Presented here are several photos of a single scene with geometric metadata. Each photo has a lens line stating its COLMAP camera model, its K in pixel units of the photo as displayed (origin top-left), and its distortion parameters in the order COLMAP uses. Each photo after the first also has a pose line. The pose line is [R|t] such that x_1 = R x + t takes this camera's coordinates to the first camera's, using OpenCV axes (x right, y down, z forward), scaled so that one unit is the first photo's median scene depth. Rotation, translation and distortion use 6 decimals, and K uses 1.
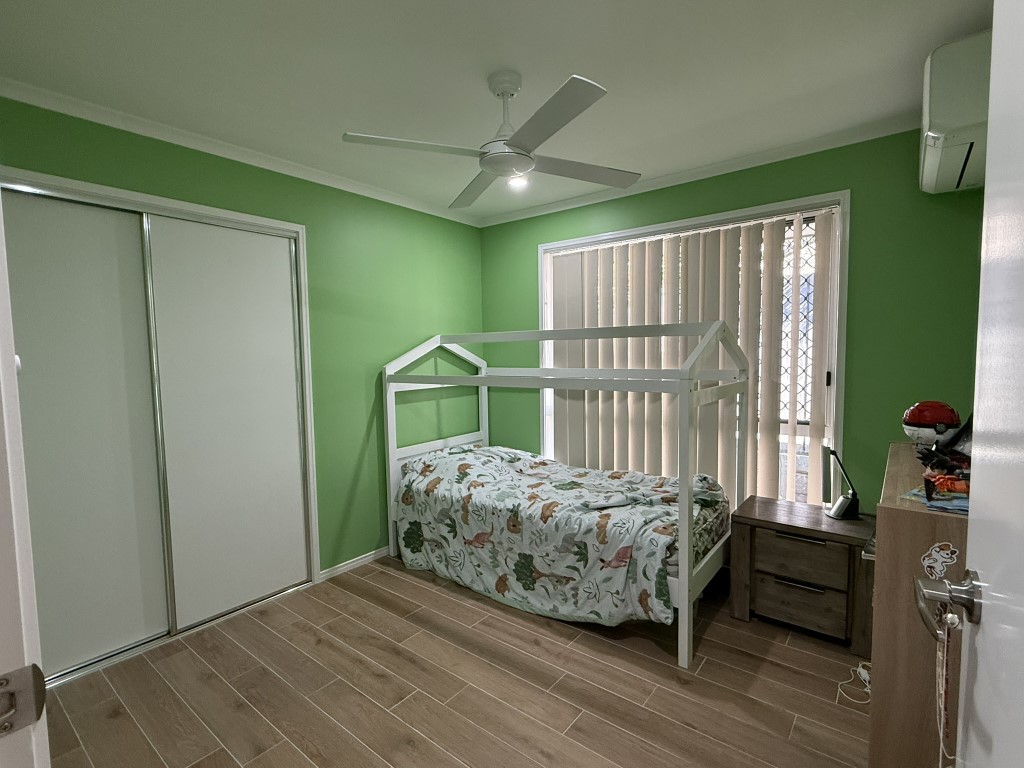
lens RADIAL K [[493.3, 0, 509.8], [0, 493.3, 385.6], [0, 0, 1]] dist [0.000381, 0.000052]
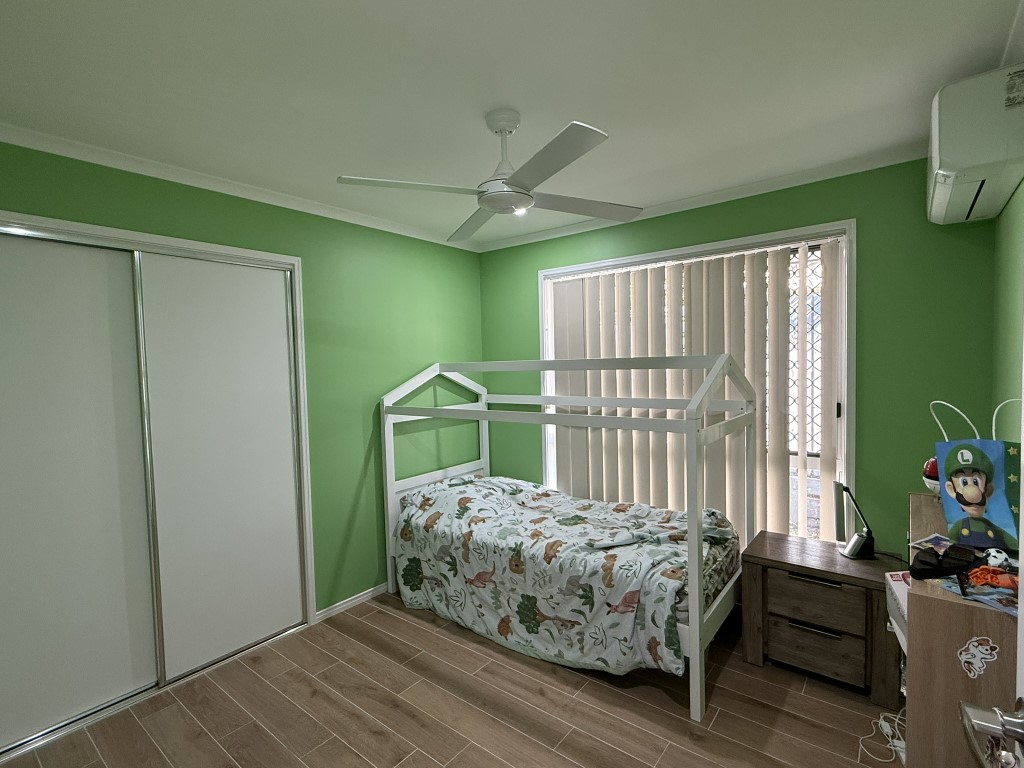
lens RADIAL K [[497.9, 0, 510.2], [0, 497.9, 385.6], [0, 0, 1]] dist [0.000916, -0.000154]
pose [[0.999956, -0.009386, -0.000290, -0.000261], [0.009375, 0.999626, -0.025697, -0.045699], [0.000531, 0.025693, 0.999670, 0.017835]]
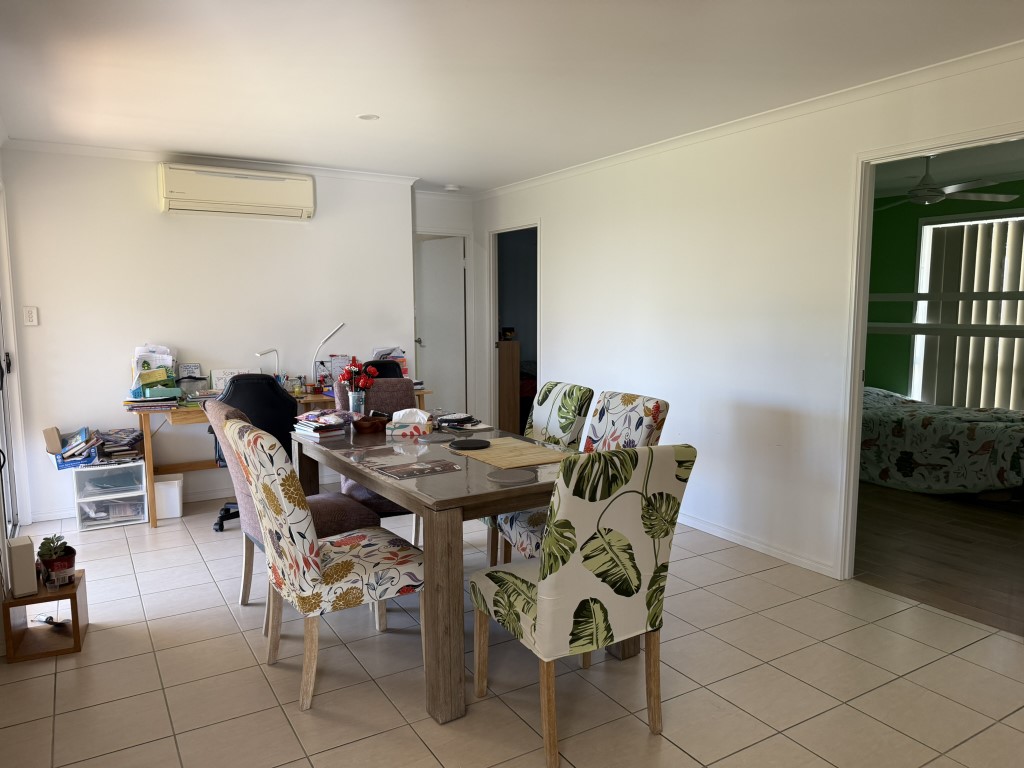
lens RADIAL K [[713.9, 0, 513.4], [0, 713.9, 389.3], [0, 0, 1]] dist [0.045837, -0.041655]
pose [[0.936236, 0.049139, -0.347920, -0.333656], [-0.029878, 0.997720, 0.060515, 0.069263], [0.350100, -0.046262, 0.935569, -1.425643]]
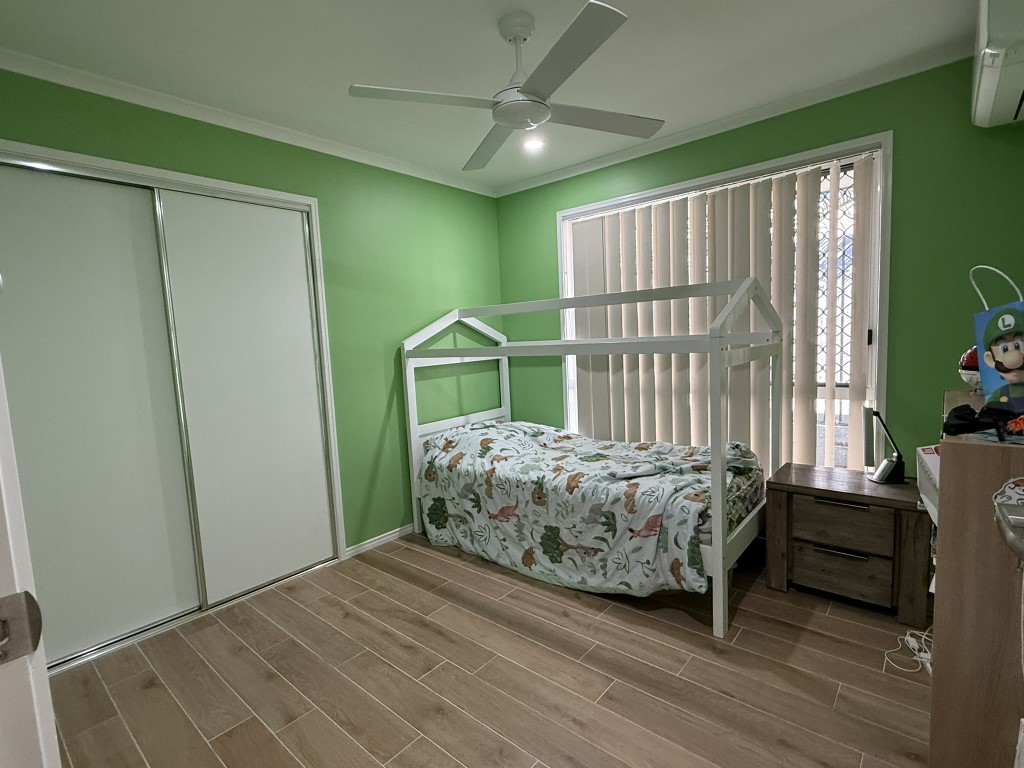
lens RADIAL K [[497.9, 0, 510.2], [0, 497.9, 385.6], [0, 0, 1]] dist [0.000916, -0.000154]
pose [[0.998716, -0.027380, -0.042618, -0.000525], [0.028655, 0.999151, 0.029599, 0.032448], [0.041771, -0.030782, 0.998653, 0.020762]]
